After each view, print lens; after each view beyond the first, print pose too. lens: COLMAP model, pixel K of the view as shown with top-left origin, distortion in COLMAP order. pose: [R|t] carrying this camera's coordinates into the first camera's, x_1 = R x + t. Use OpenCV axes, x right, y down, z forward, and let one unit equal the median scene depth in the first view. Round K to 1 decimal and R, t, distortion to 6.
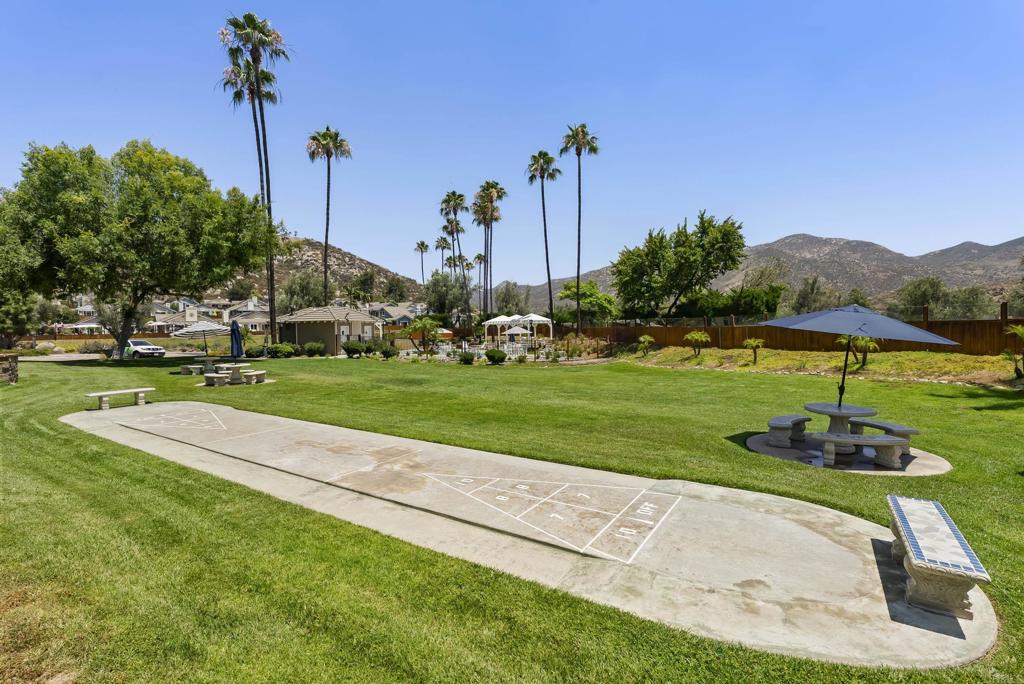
lens RADIAL K [[463.6, 0, 512.0], [0, 463.6, 342.0], [0, 0, 1]] dist [-0.001434, -0.000138]
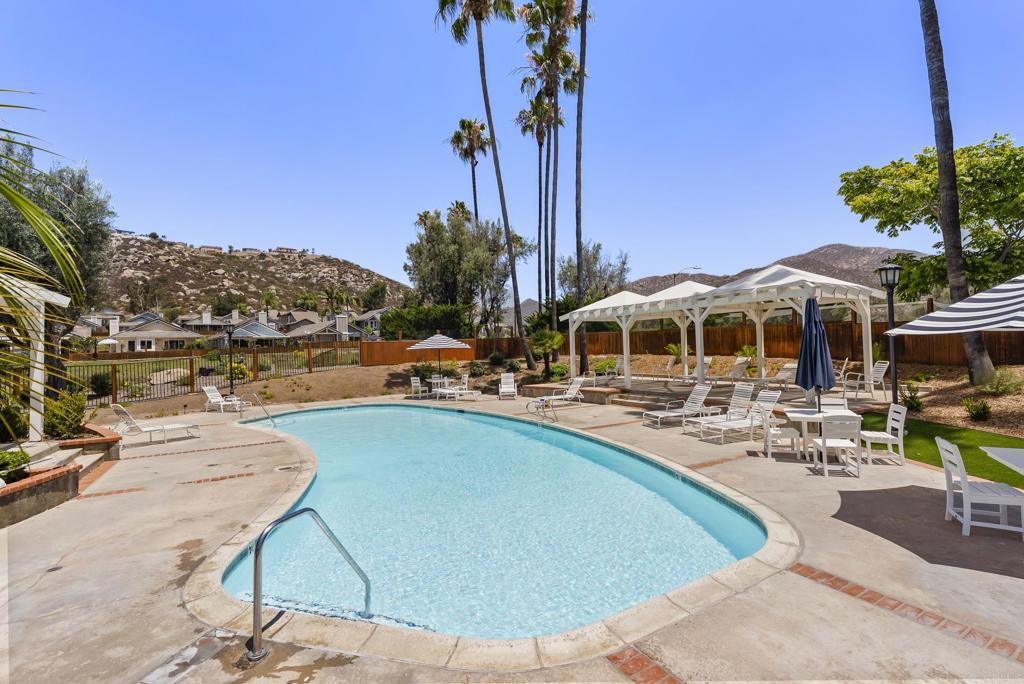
lens RADIAL K [[463.6, 0, 512.0], [0, 463.6, 342.0], [0, 0, 1]] dist [-0.001434, -0.000138]
pose [[0.998661, -0.013315, -0.049985, -0.044709], [0.011328, 0.999142, -0.039830, -0.005721], [0.050473, 0.039210, 0.997955, 0.363356]]
